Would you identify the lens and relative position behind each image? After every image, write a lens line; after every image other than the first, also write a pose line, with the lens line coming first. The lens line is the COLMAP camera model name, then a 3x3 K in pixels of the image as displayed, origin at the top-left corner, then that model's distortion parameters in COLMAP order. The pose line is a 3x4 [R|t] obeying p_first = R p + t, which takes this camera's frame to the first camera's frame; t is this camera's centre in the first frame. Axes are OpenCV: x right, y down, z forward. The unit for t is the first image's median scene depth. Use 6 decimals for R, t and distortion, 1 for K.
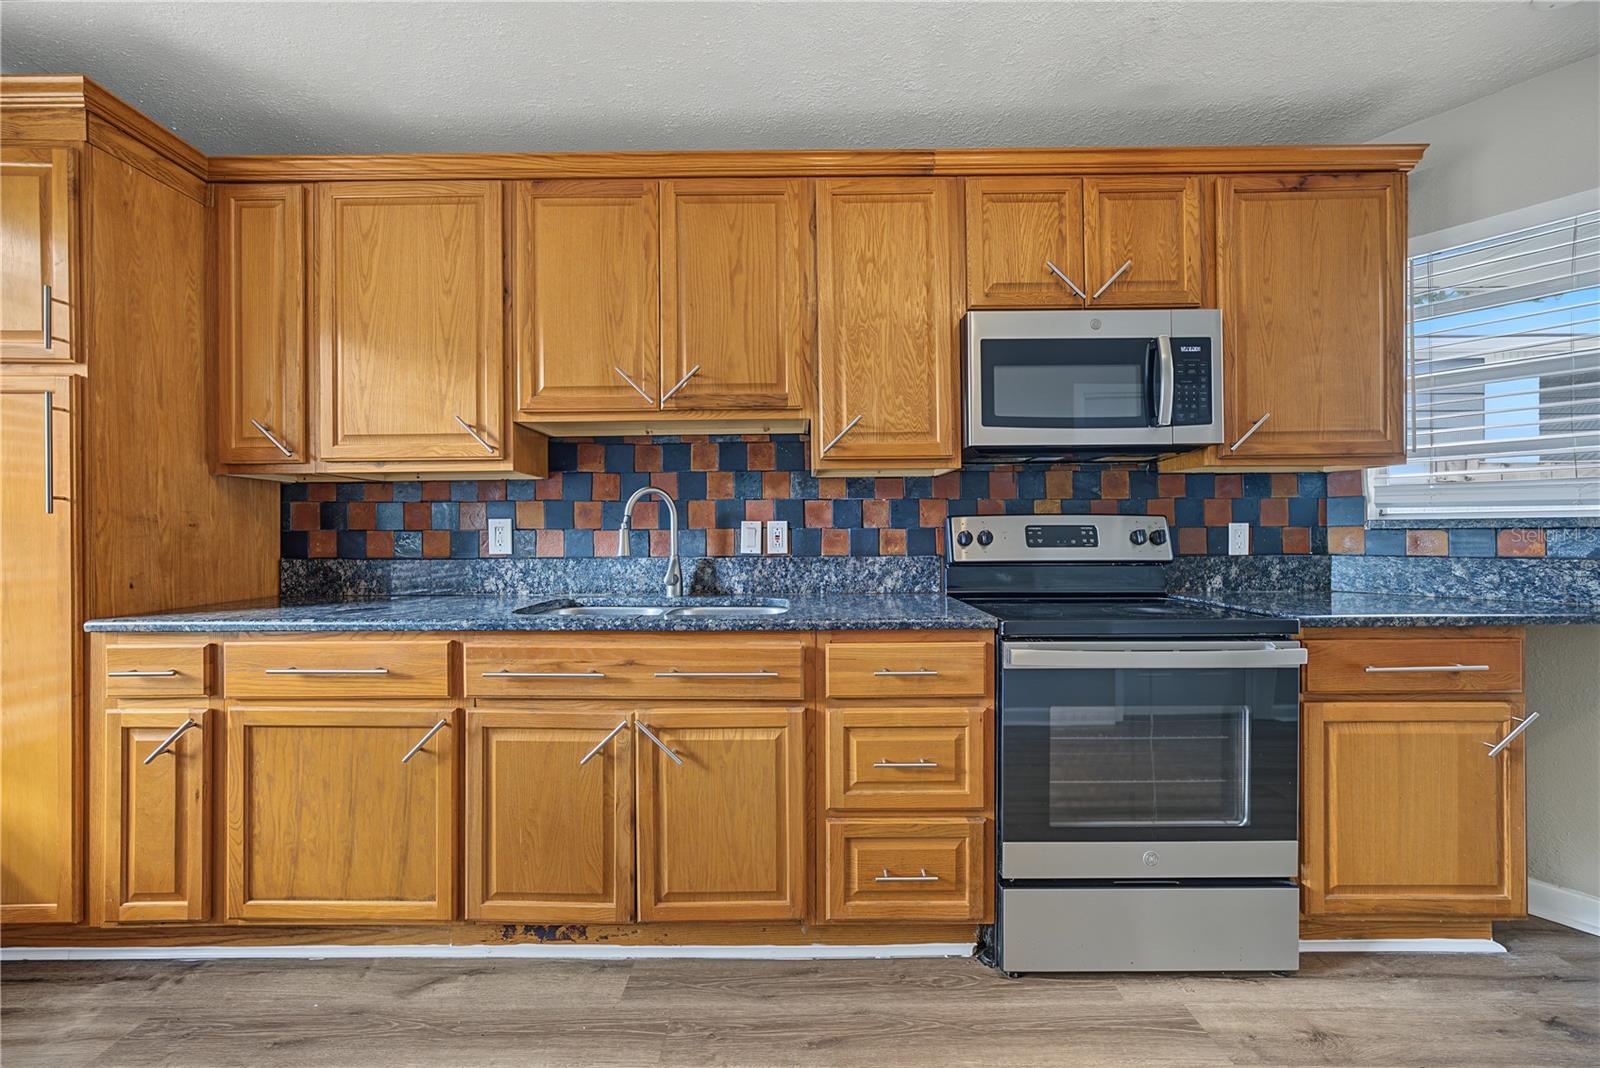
lens RADIAL K [[646.2, 0, 803.8], [0, 646.2, 534.5], [0, 0, 1]] dist [-0.006005, 0.002657]
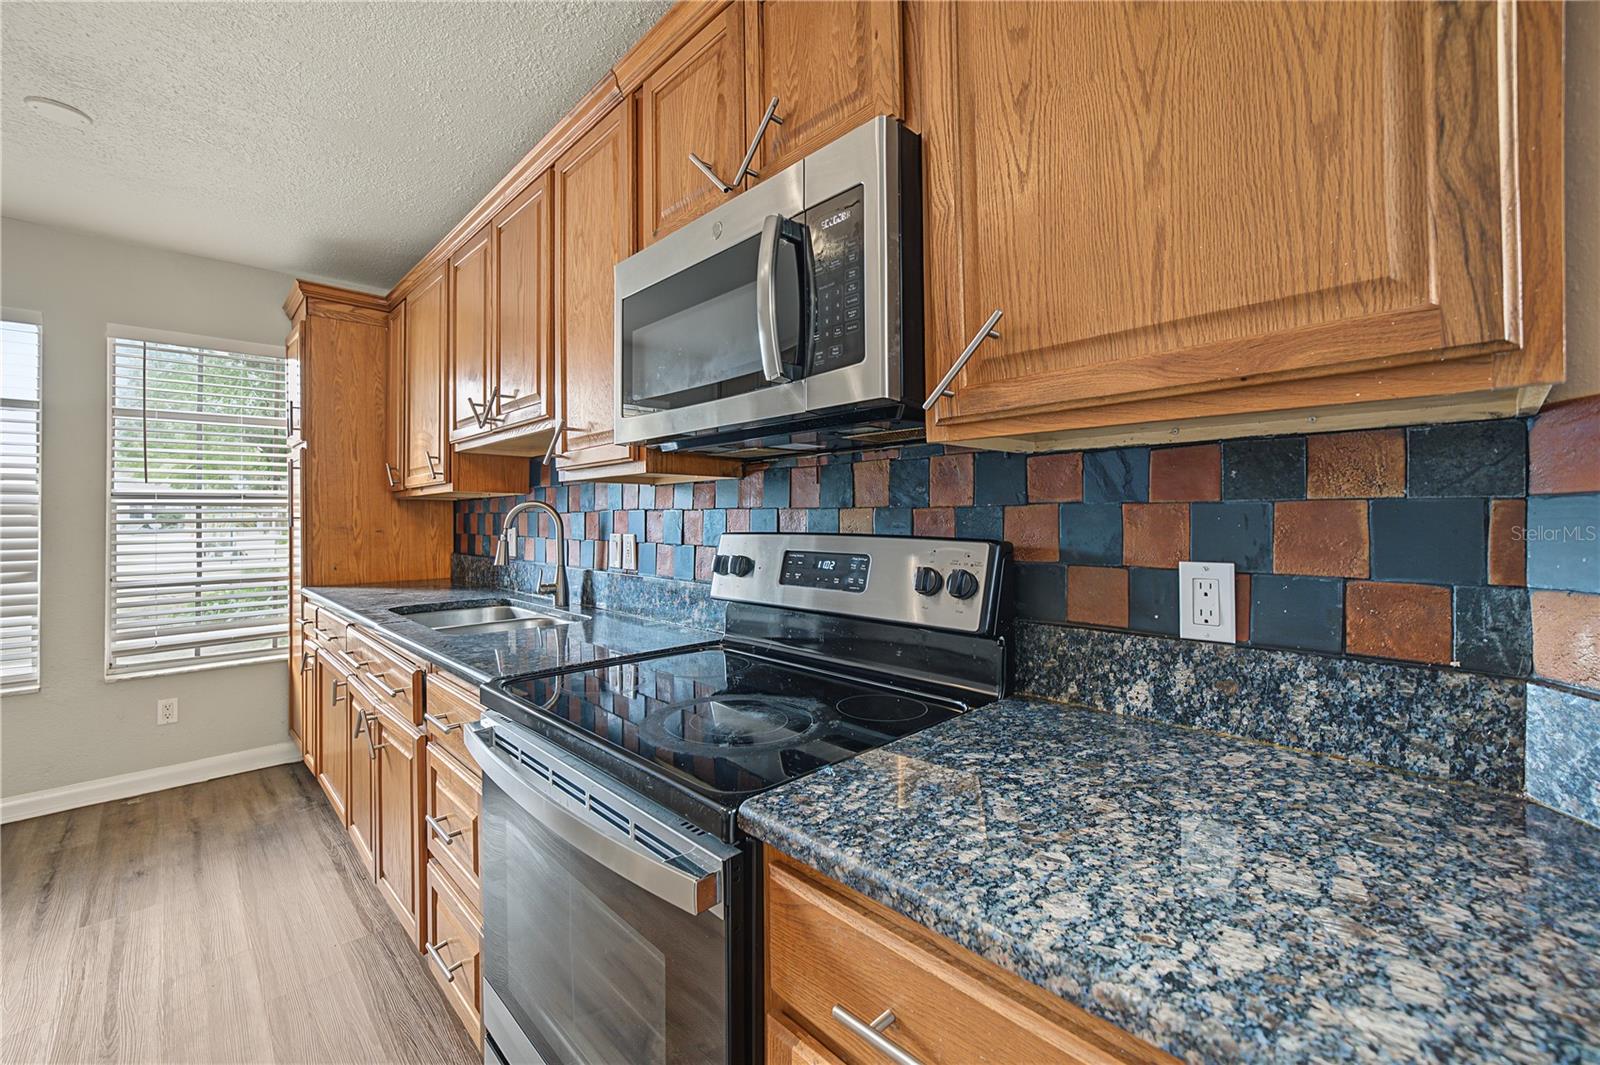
lens RADIAL K [[646.2, 0, 795.5], [0, 646.2, 513.7], [0, 0, 1]] dist [-0.006005, 0.002657]
pose [[0.705230, -0.001283, -0.708978, 0.810219], [-0.004459, 0.999971, -0.006244, -0.047039], [0.708965, 0.007565, 0.705203, 0.541088]]
